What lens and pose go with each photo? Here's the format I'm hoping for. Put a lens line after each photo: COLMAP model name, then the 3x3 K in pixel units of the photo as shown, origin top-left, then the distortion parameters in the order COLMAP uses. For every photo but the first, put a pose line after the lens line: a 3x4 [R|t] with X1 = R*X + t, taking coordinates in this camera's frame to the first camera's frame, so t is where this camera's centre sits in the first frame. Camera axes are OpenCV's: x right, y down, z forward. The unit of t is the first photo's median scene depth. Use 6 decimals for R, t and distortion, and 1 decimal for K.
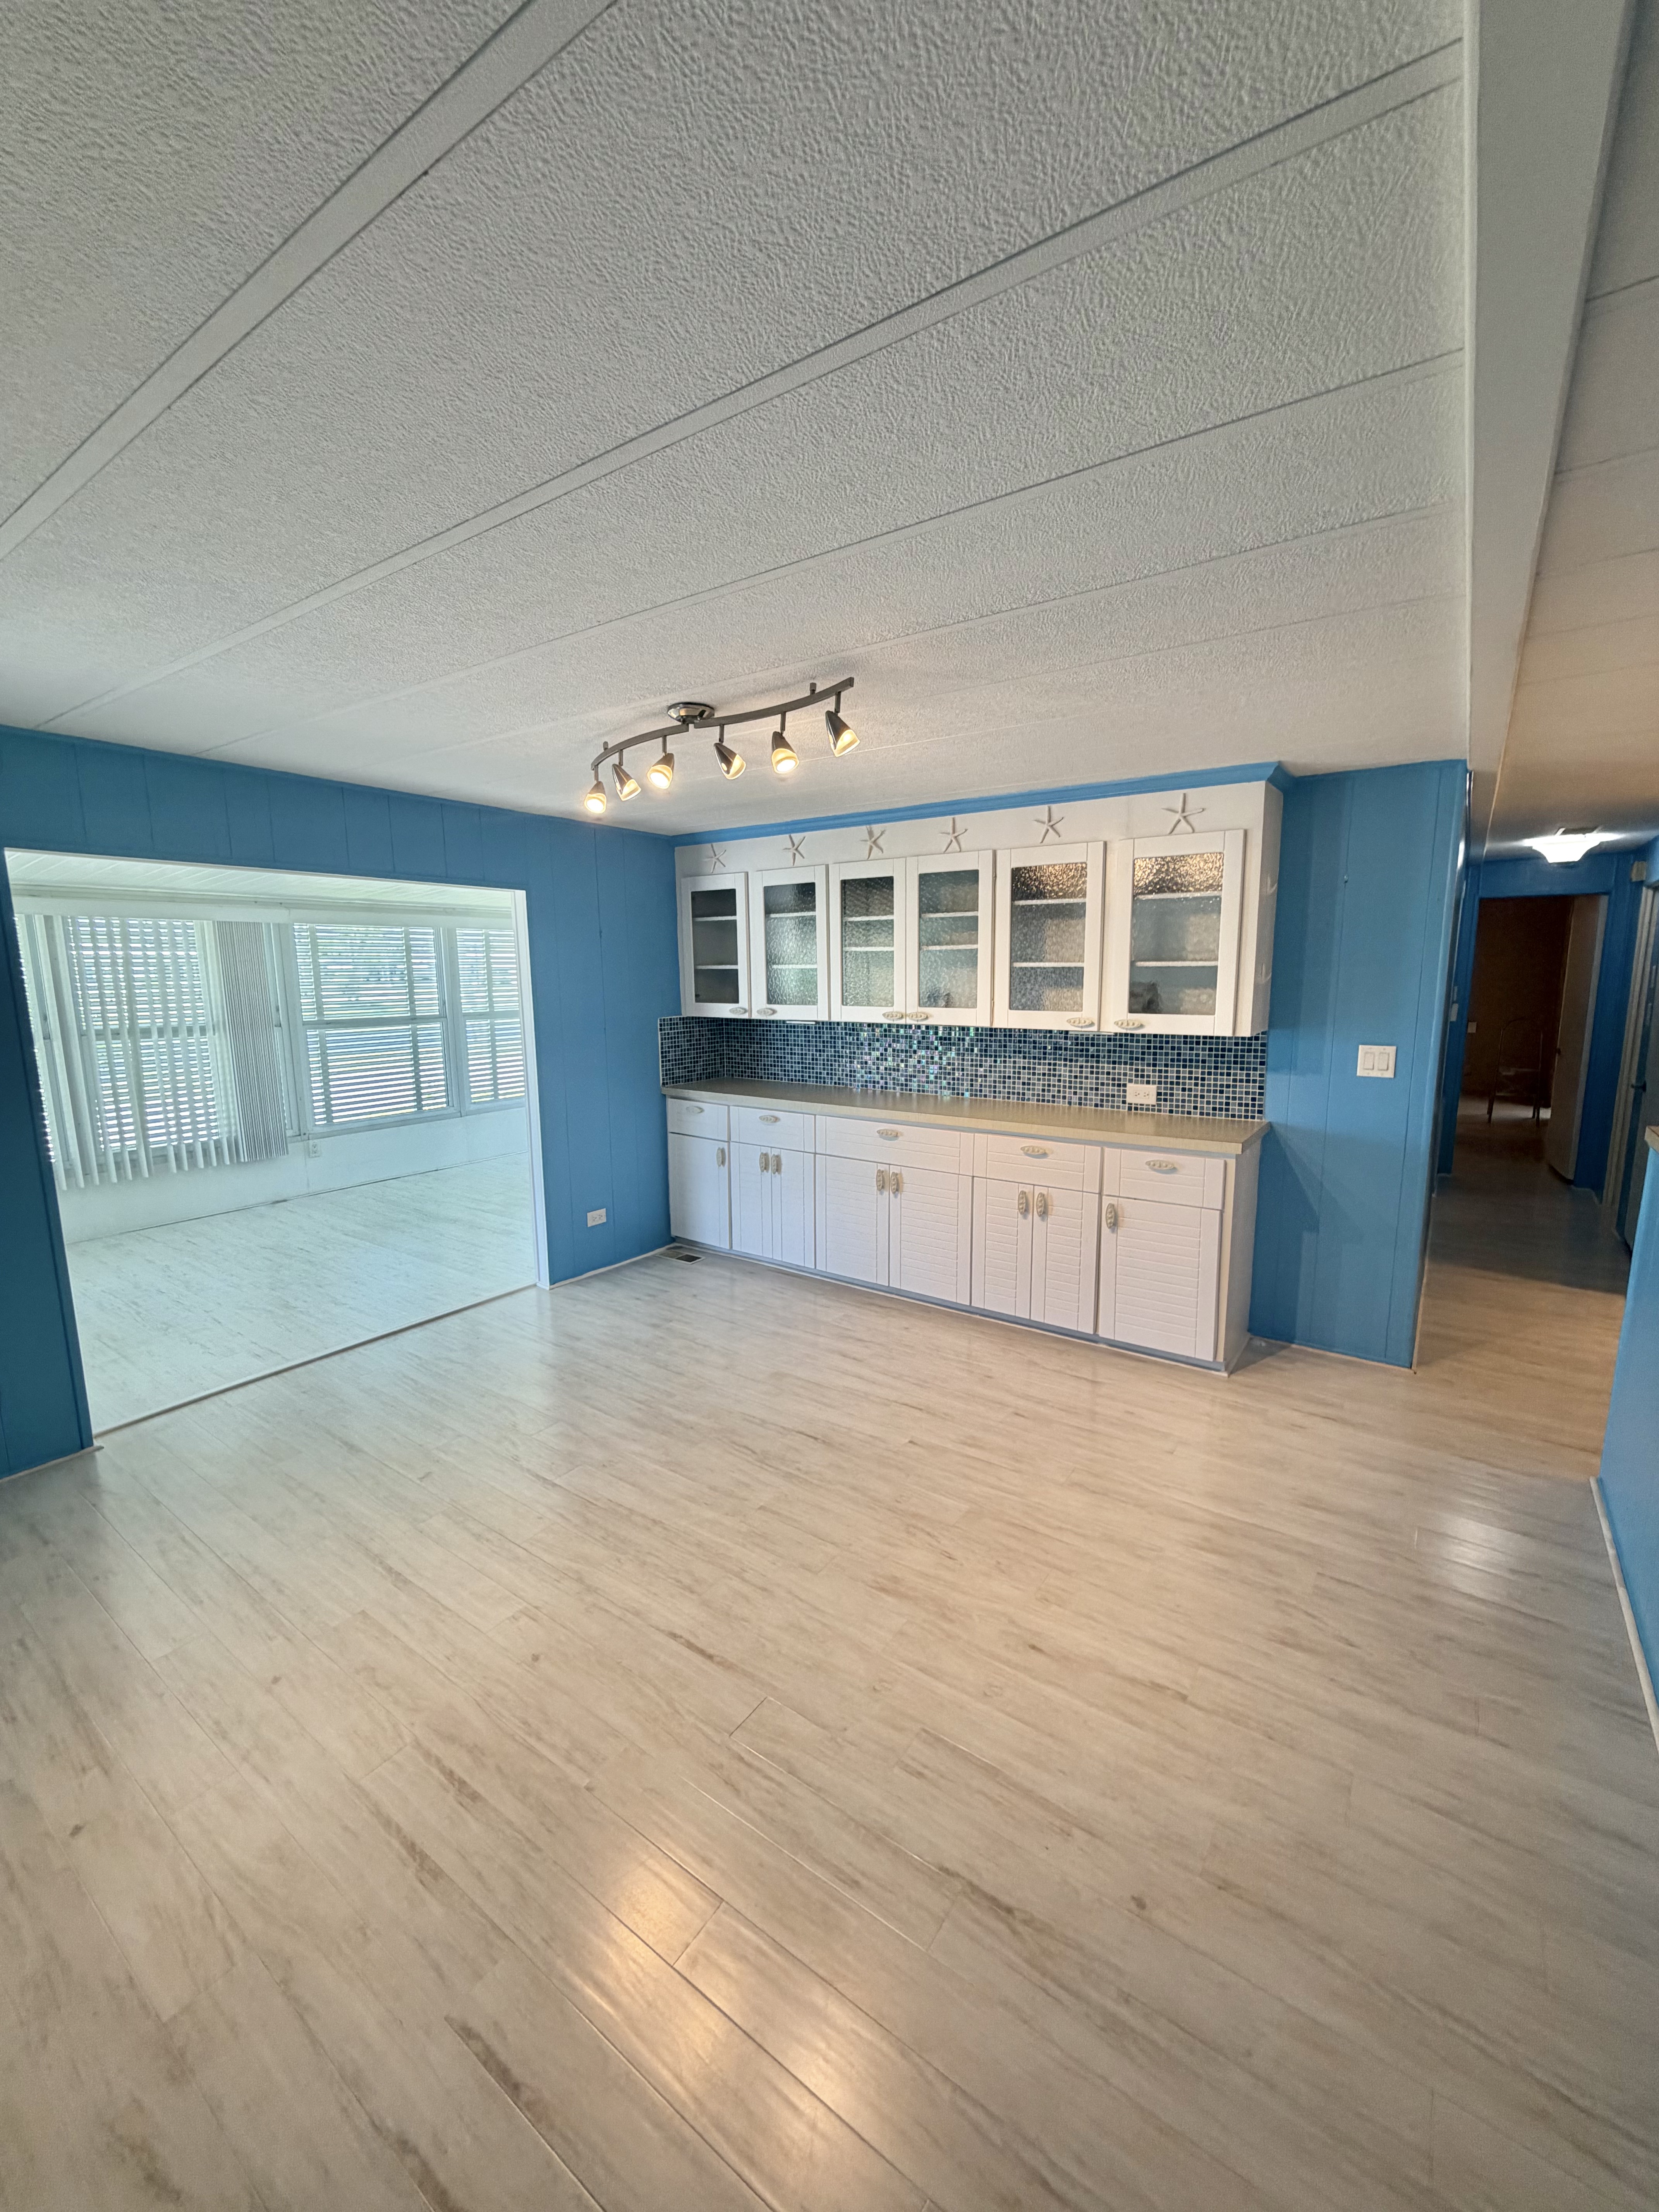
lens RADIAL K [[883.6, 0, 835.2], [0, 883.6, 1104.1], [0, 0, 1]] dist [0.000136, 0.000569]
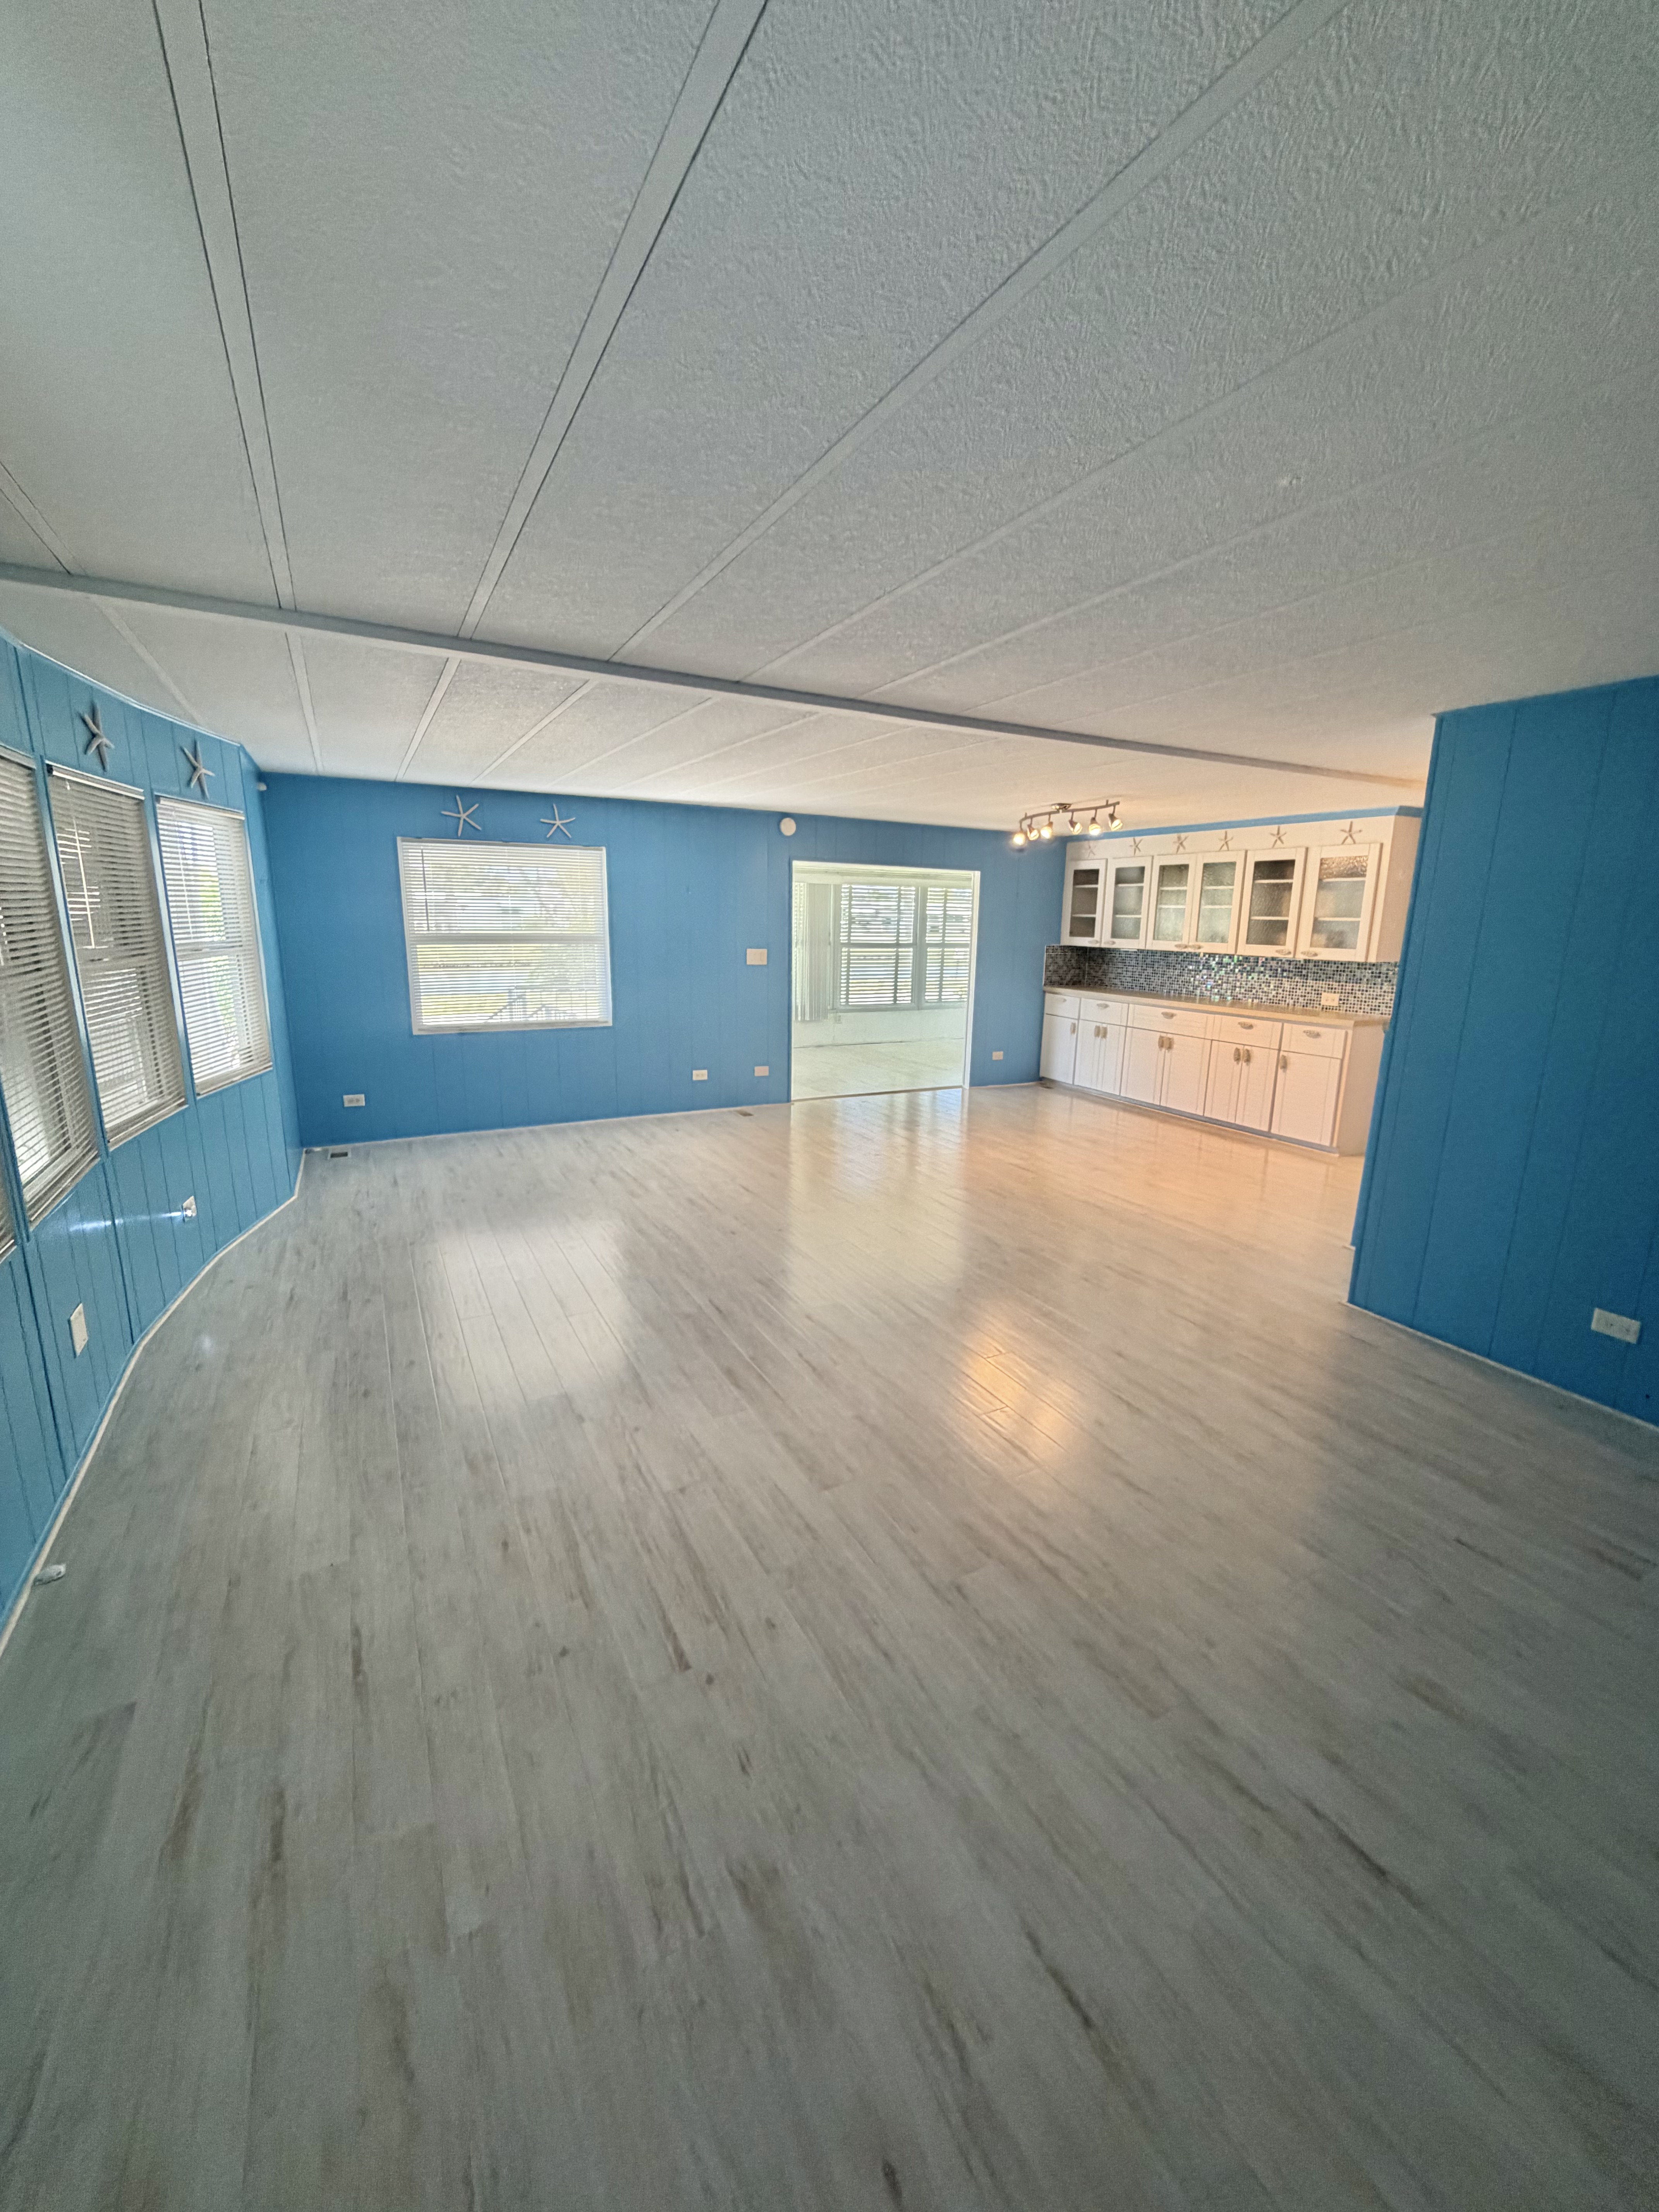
lens RADIAL K [[883.6, 0, 835.2], [0, 883.6, 1104.1], [0, 0, 1]] dist [0.000136, 0.000569]
pose [[0.894725, 0.117877, -0.430781, 0.249242], [-0.094974, 0.992697, 0.074376, 0.144011], [0.436402, -0.025633, 0.899386, -0.865132]]
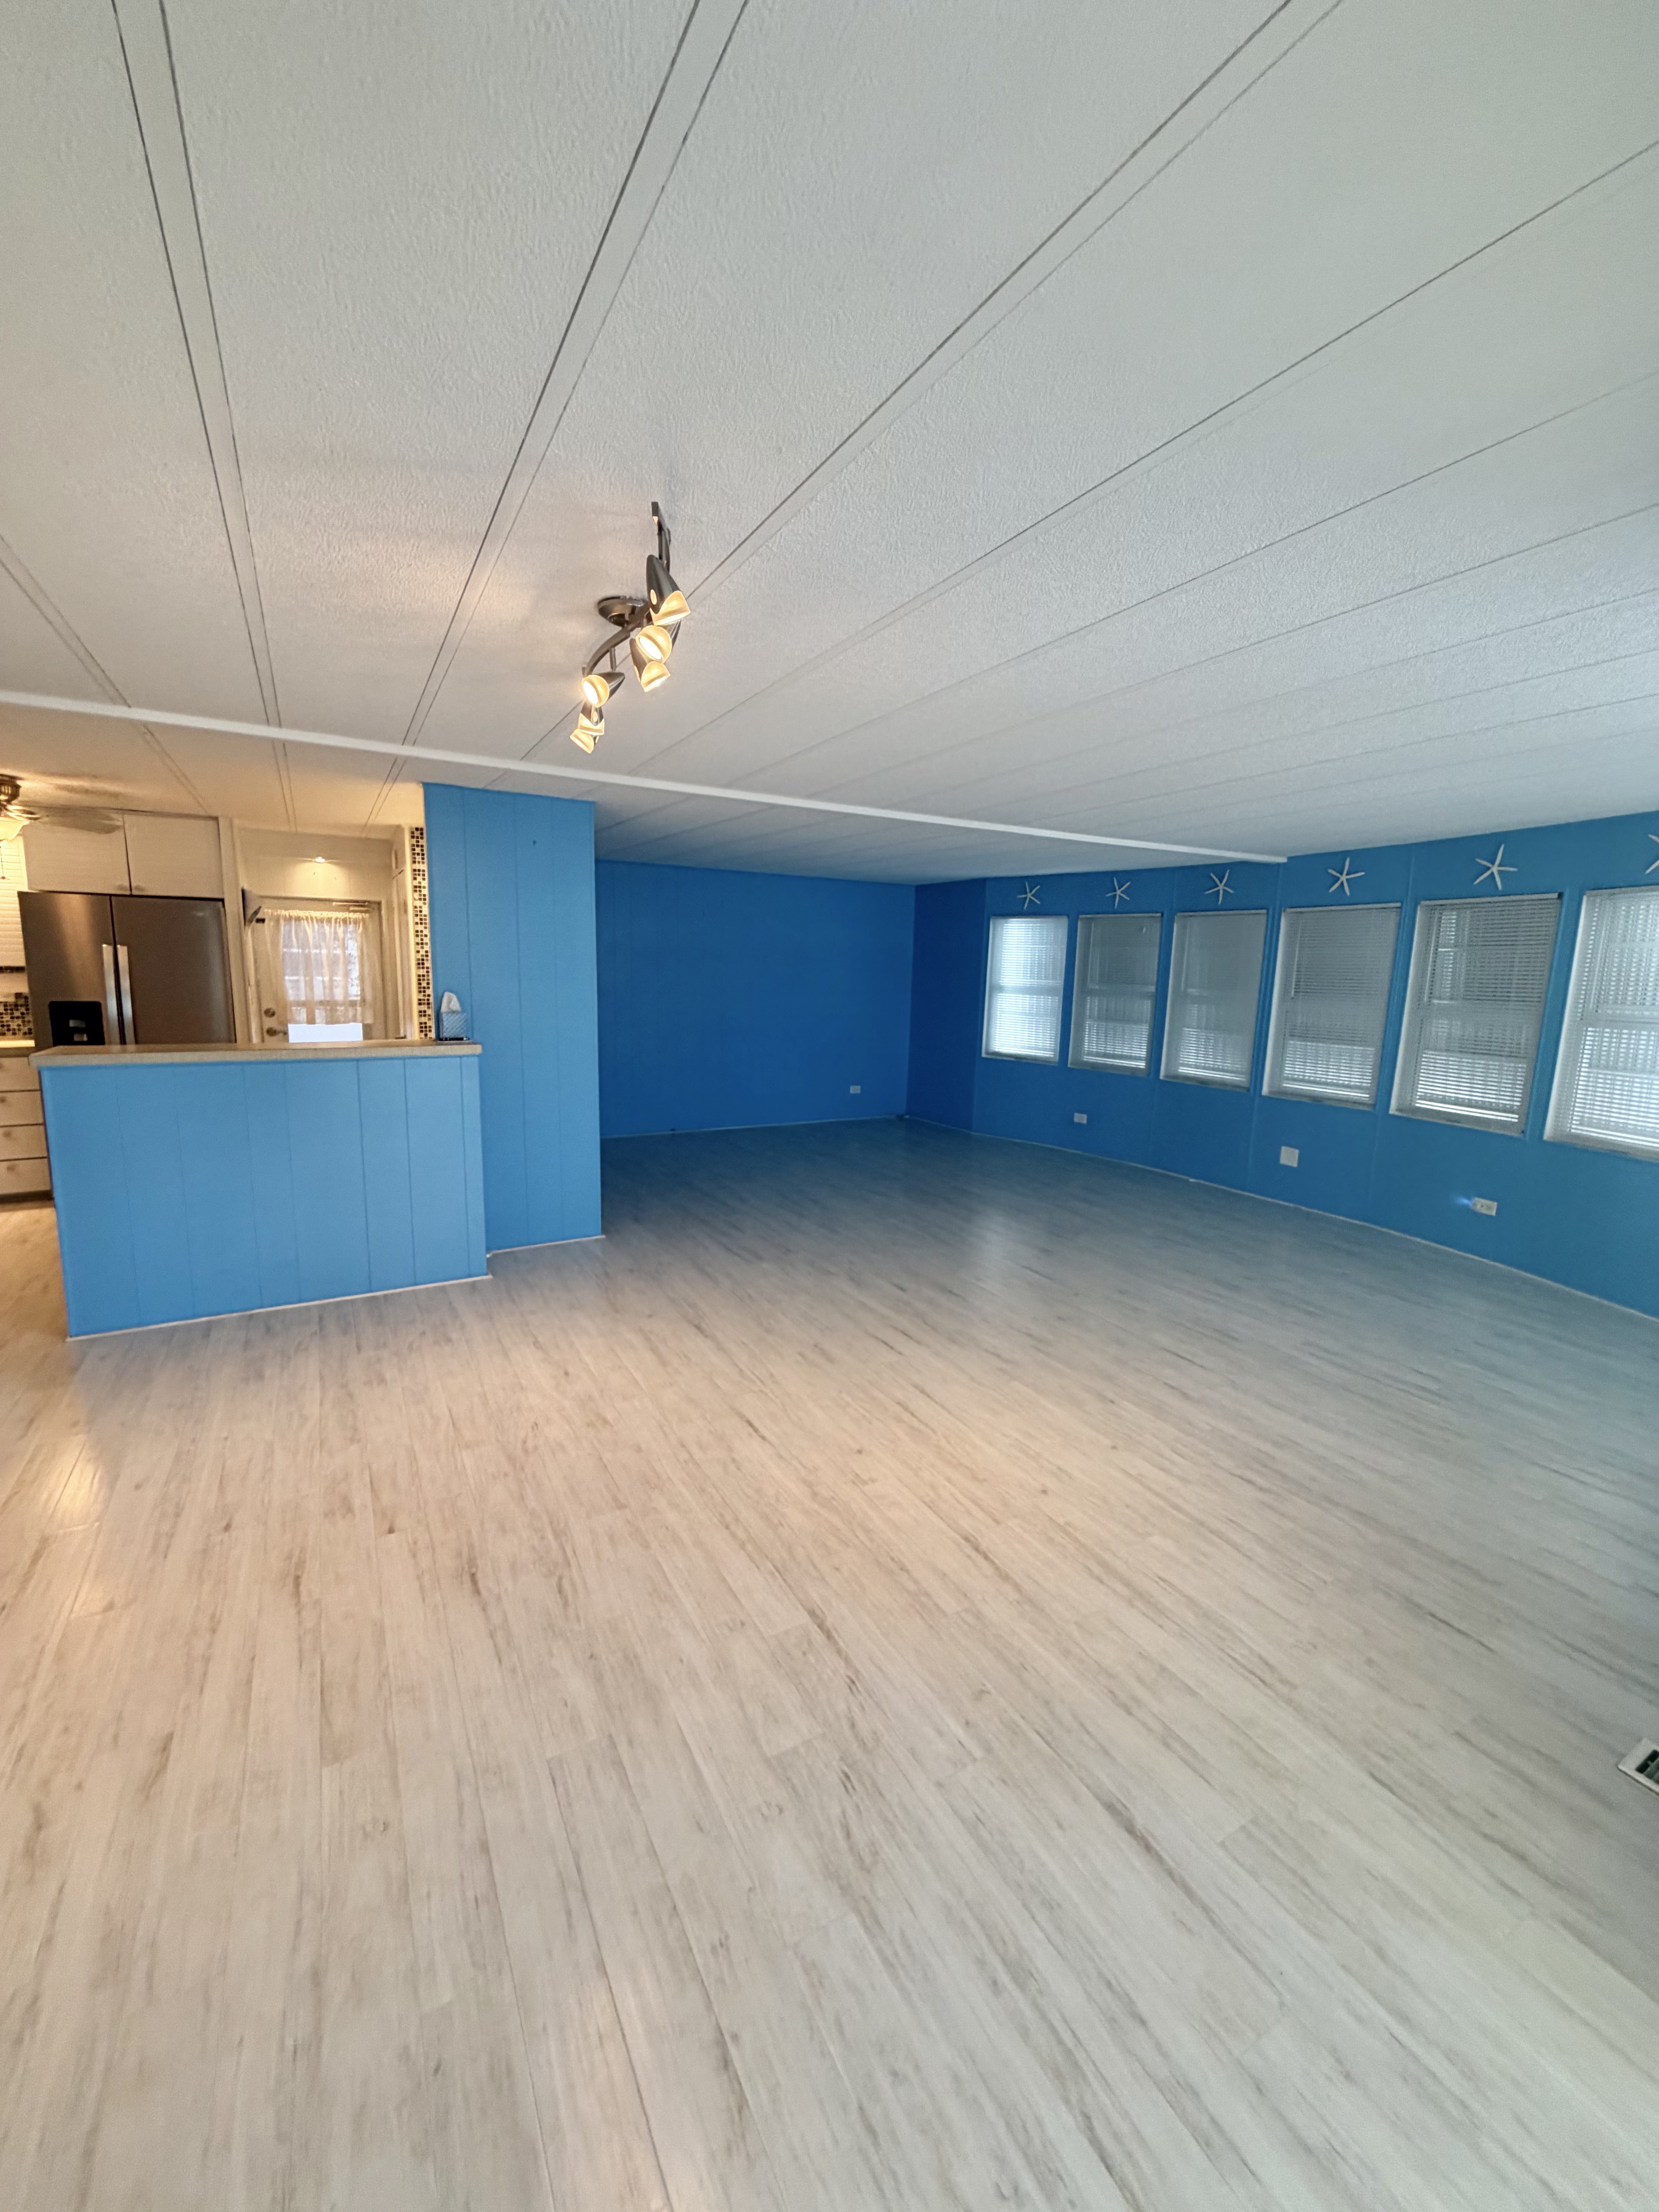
lens RADIAL K [[883.6, 0, 835.2], [0, 883.6, 1104.1], [0, 0, 1]] dist [0.000136, 0.000569]
pose [[-0.907517, -0.081130, 0.412105, -0.419602], [0.047293, 0.955190, 0.292192, -0.142969], [-0.417344, 0.284659, -0.863014, 1.039311]]
